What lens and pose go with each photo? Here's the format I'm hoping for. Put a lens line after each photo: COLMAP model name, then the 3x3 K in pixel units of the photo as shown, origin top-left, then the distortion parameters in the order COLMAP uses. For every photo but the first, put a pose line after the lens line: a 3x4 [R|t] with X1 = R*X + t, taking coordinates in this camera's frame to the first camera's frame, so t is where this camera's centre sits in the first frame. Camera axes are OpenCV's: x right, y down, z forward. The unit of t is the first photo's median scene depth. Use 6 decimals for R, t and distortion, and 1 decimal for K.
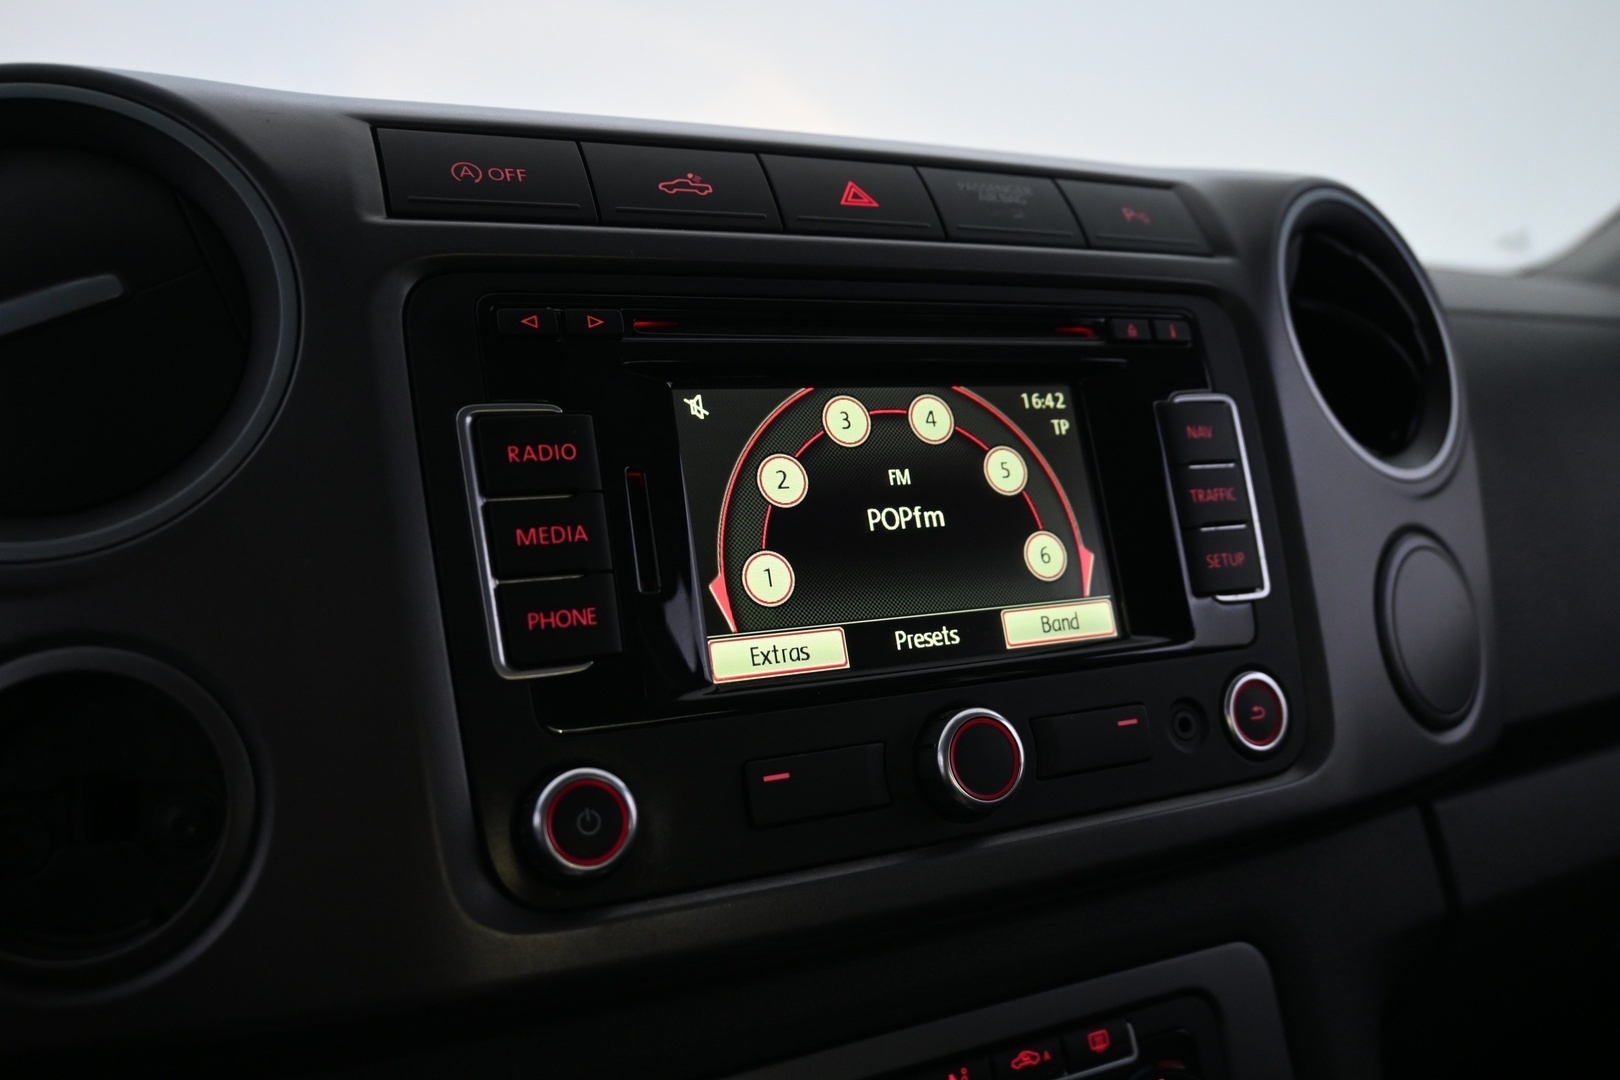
lens RADIAL K [[1291.7, 0, 810.0], [0, 1291.7, 540.0], [0, 0, 1]] dist [-0.001909, -0.002325]
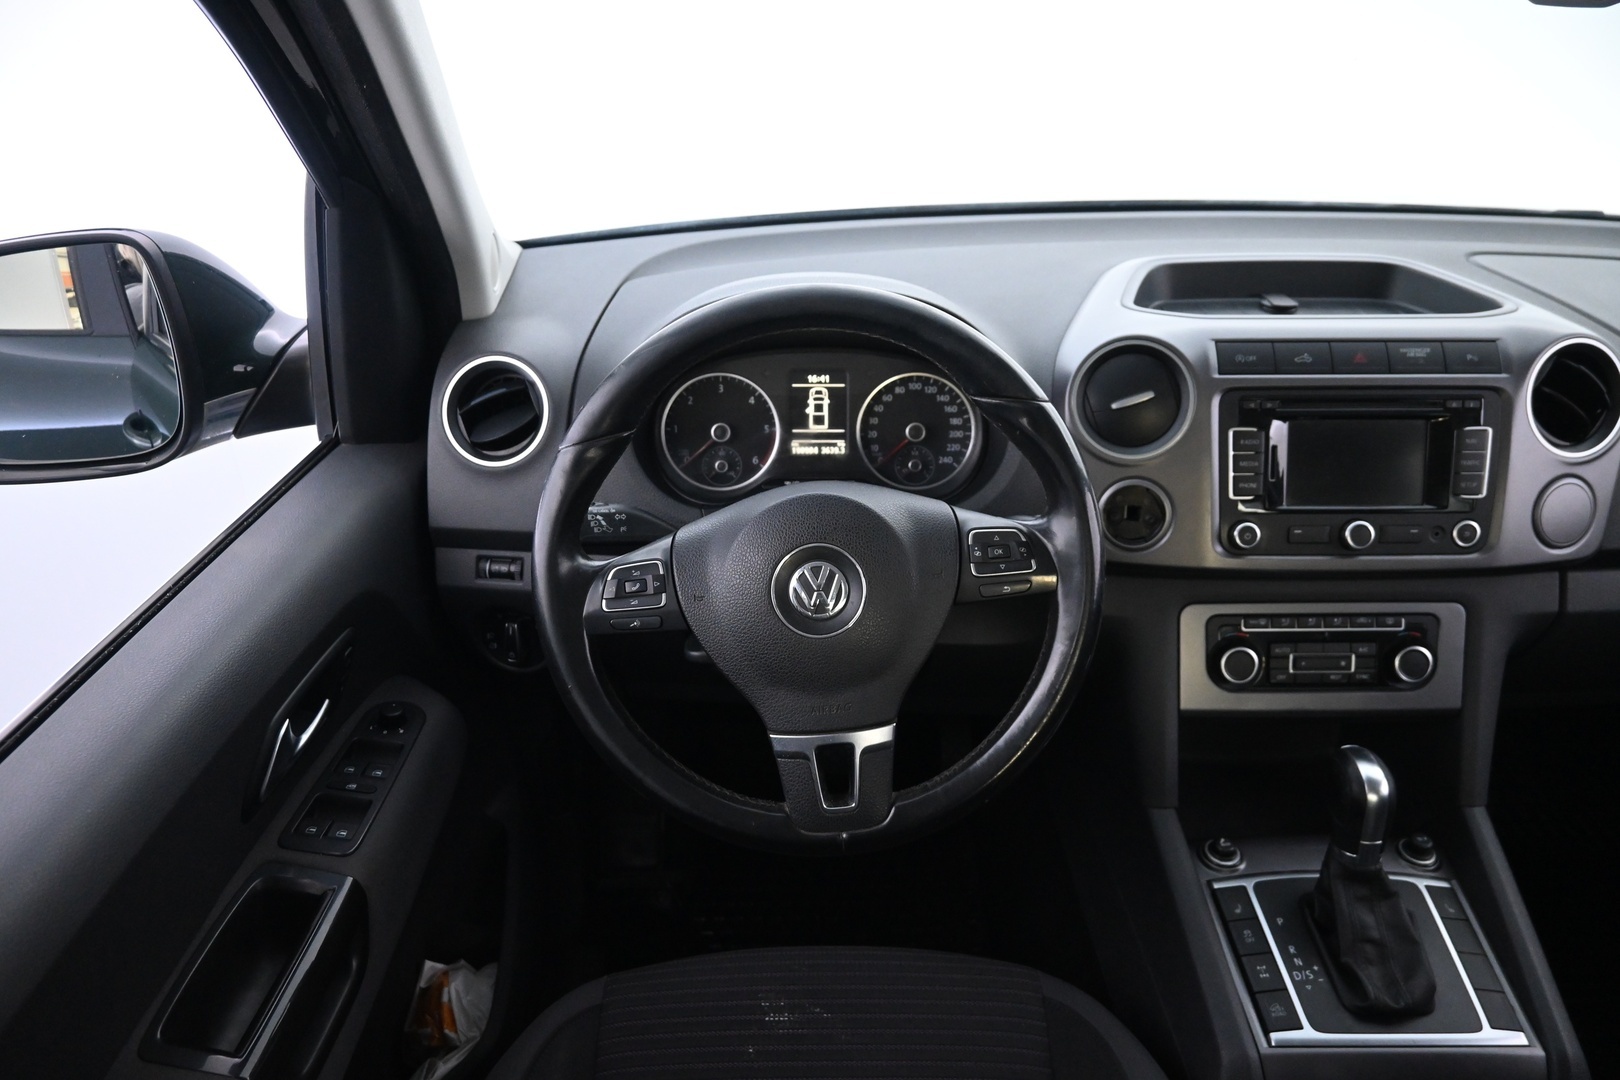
lens RADIAL K [[1124.3, 0, 810.0], [0, 1124.3, 540.0], [0, 0, 1]] dist [0.002743, 0.003425]
pose [[0.896996, 0.192232, -0.398051, 0.008420], [-0.060009, 0.945110, 0.321196, -0.632762], [0.437946, -0.264224, 0.859296, -2.043632]]
